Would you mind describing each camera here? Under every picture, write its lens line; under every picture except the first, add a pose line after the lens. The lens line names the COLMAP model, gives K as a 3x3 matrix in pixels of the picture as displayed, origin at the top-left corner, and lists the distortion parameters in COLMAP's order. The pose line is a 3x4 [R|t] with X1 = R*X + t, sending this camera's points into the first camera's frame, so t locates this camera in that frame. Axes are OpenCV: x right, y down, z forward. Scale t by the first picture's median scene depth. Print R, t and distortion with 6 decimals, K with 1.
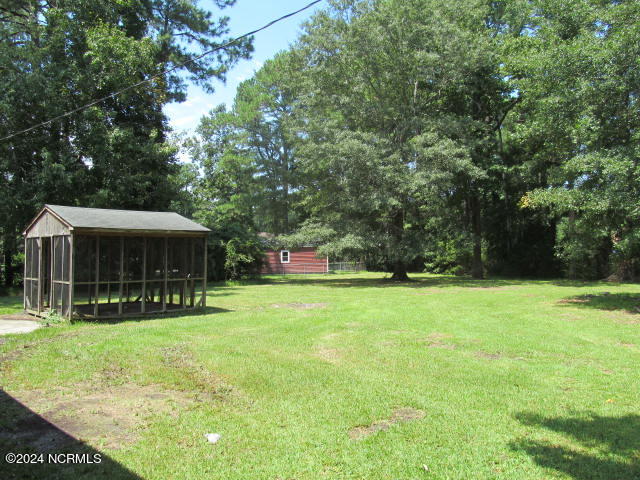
lens RADIAL K [[531.4, 0, 318.4], [0, 531.4, 236.5], [0, 0, 1]] dist [-0.057144, 0.024545]
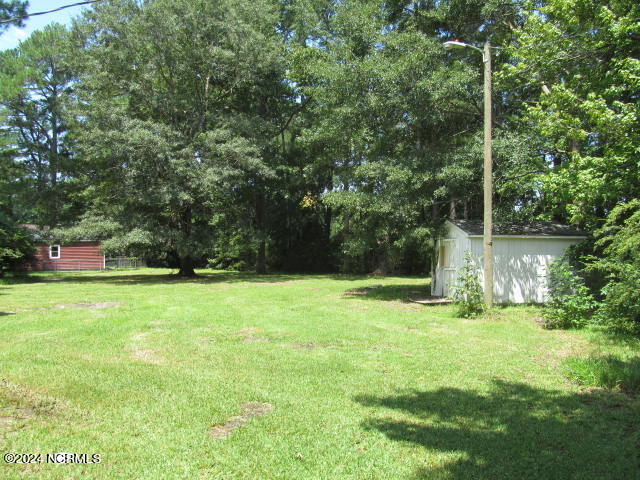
lens RADIAL K [[531.4, 0, 318.4], [0, 531.4, 236.5], [0, 0, 1]] dist [-0.057144, 0.024545]
pose [[0.914129, 0.015545, 0.405126, -0.025653], [-0.018773, 0.999816, 0.003995, -0.000041], [-0.404990, -0.011257, 0.914252, 0.004552]]
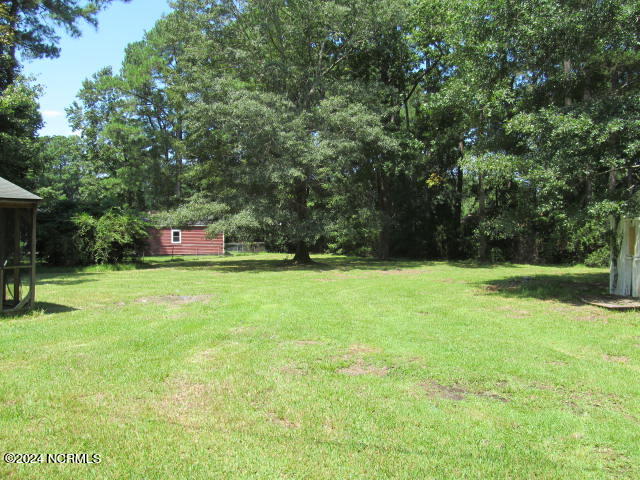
lens RADIAL K [[531.4, 0, 318.4], [0, 531.4, 236.5], [0, 0, 1]] dist [-0.057144, 0.024545]
pose [[0.982901, 0.001580, 0.184127, 0.016185], [-0.008440, 0.999299, 0.036479, 0.005181], [-0.183940, -0.037410, 0.982225, 0.121375]]
